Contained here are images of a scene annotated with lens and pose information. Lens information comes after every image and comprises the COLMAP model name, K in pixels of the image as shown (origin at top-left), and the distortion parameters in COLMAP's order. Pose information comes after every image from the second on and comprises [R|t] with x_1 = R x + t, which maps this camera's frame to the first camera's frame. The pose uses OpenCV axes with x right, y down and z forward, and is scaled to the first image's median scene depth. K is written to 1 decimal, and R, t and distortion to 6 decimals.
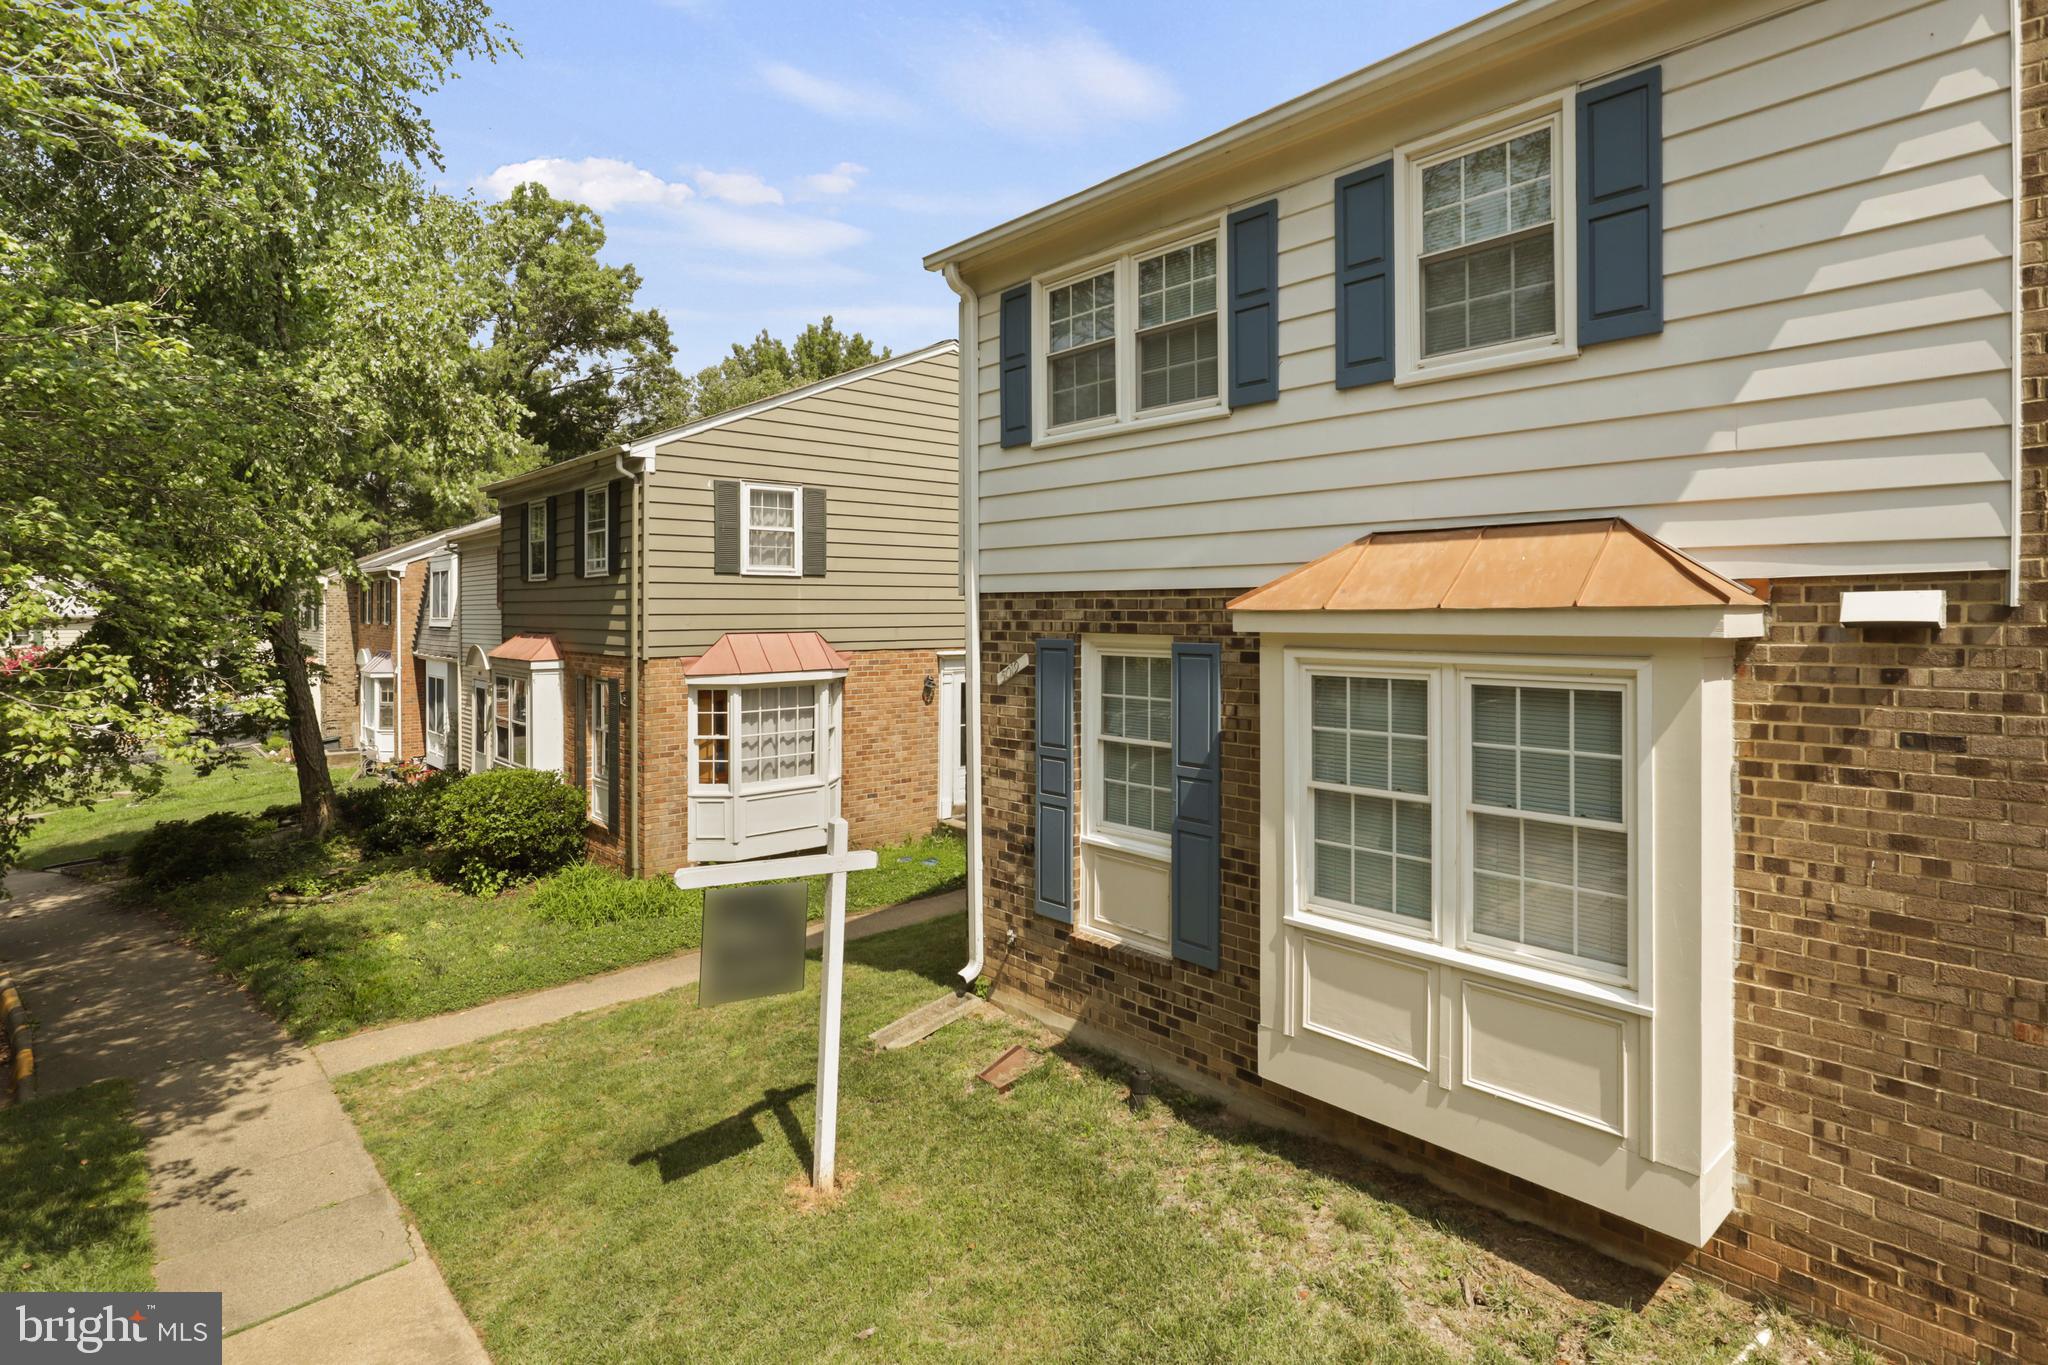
lens RADIAL K [[1055.7, 0, 1007.9], [0, 1055.7, 622.6], [0, 0, 1]] dist [-0.003749, 0.006031]
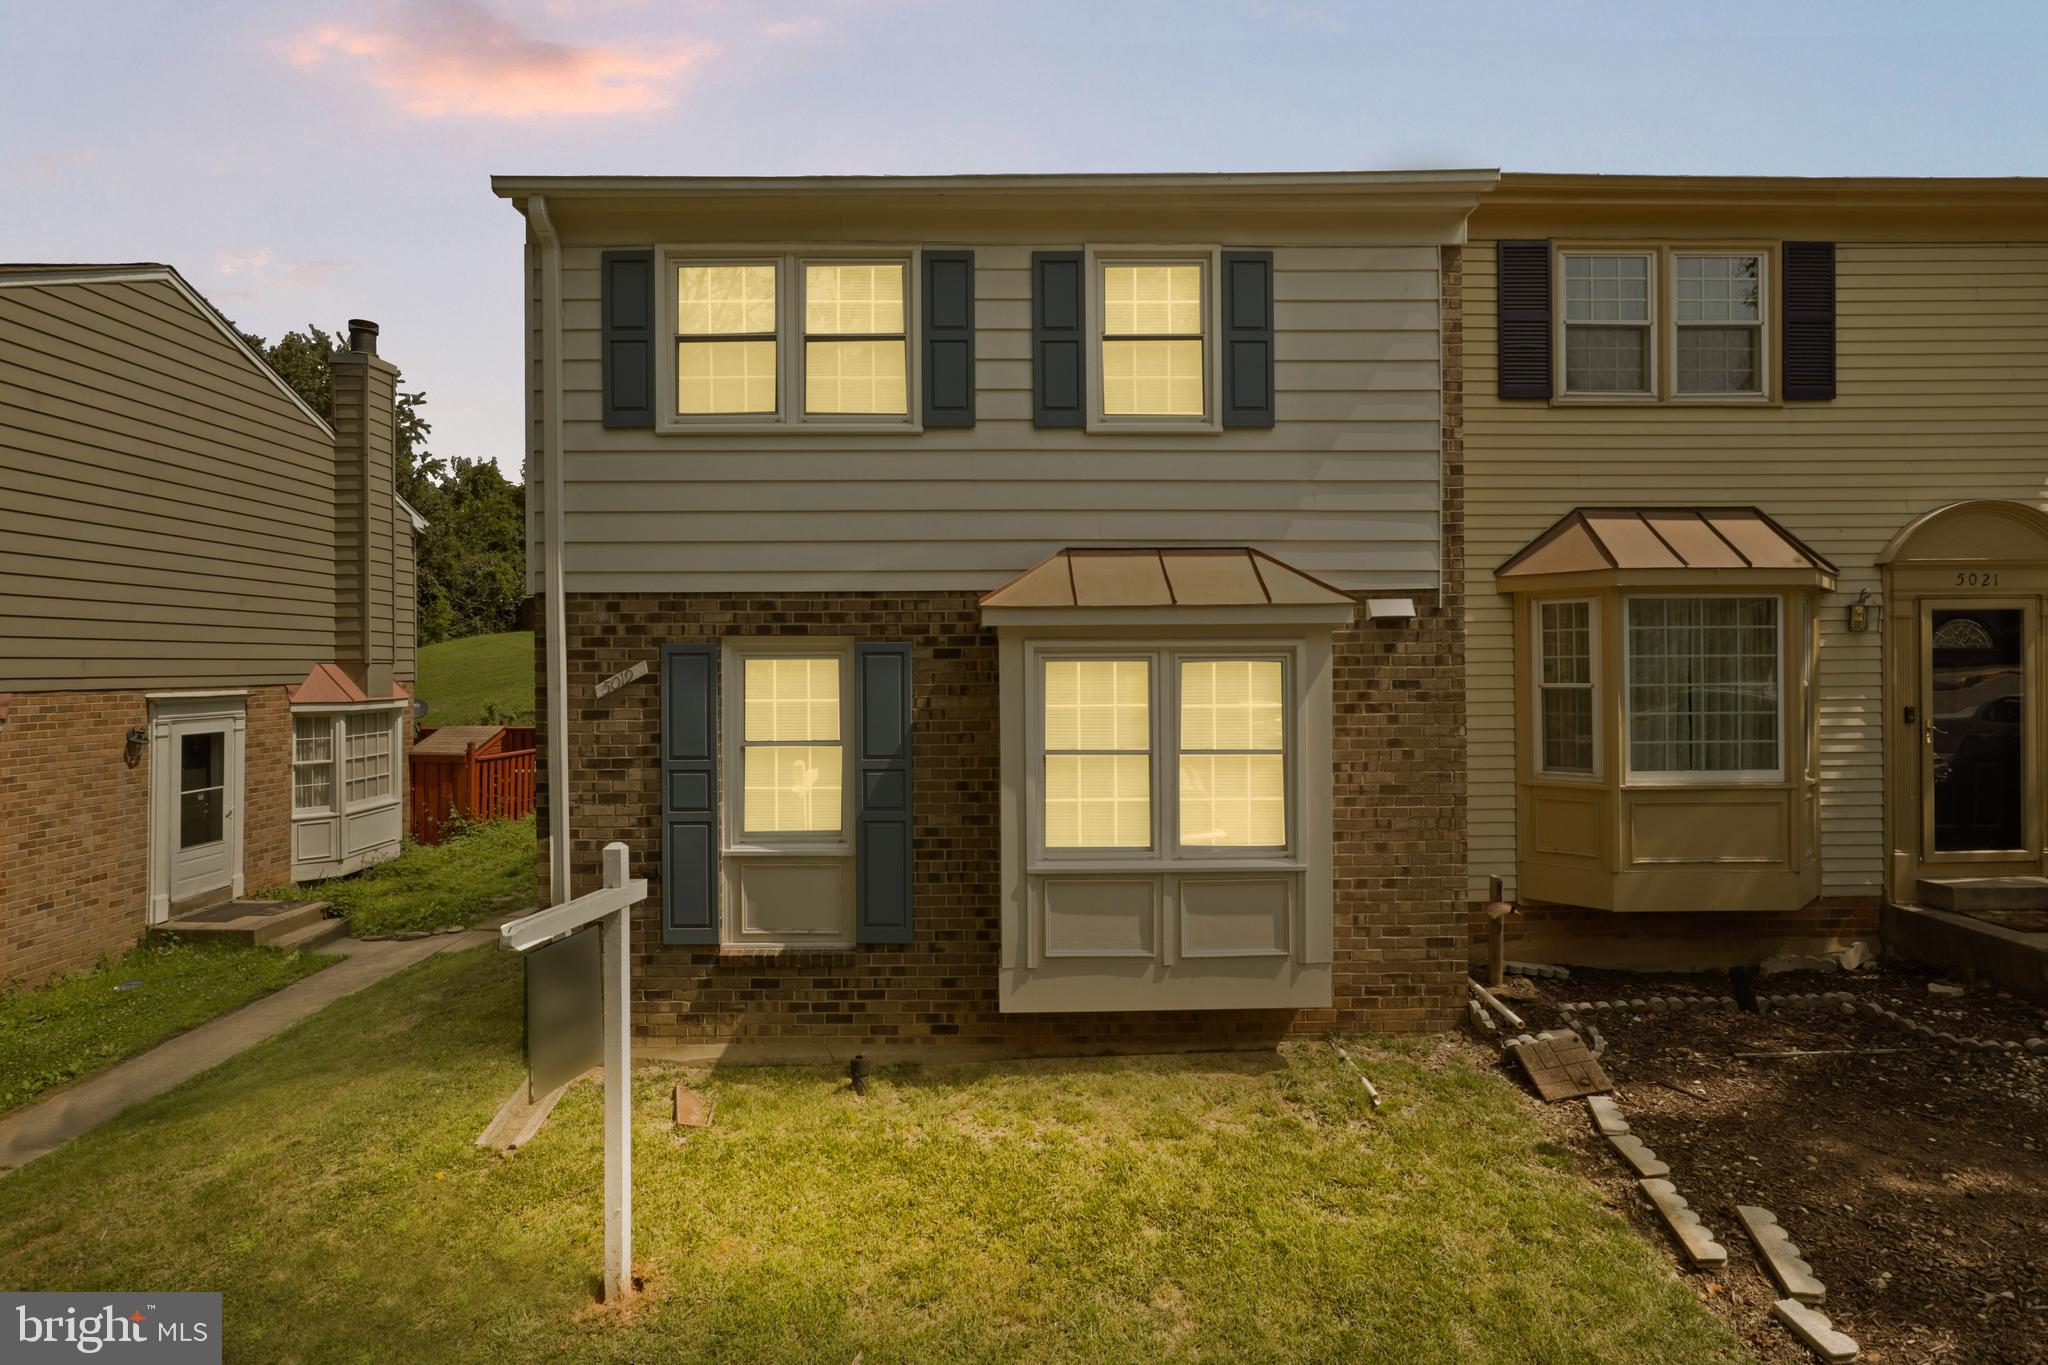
lens RADIAL K [[1021.1, 0, 1024.0], [0, 1021.1, 682.5], [0, 0, 1]] dist [-0.011511, 0.000510]
pose [[0.650343, -0.013910, 0.759513, -0.529553], [0.012038, 0.999895, 0.008004, 0.055193], [-0.759545, 0.003938, 0.650443, 0.230427]]
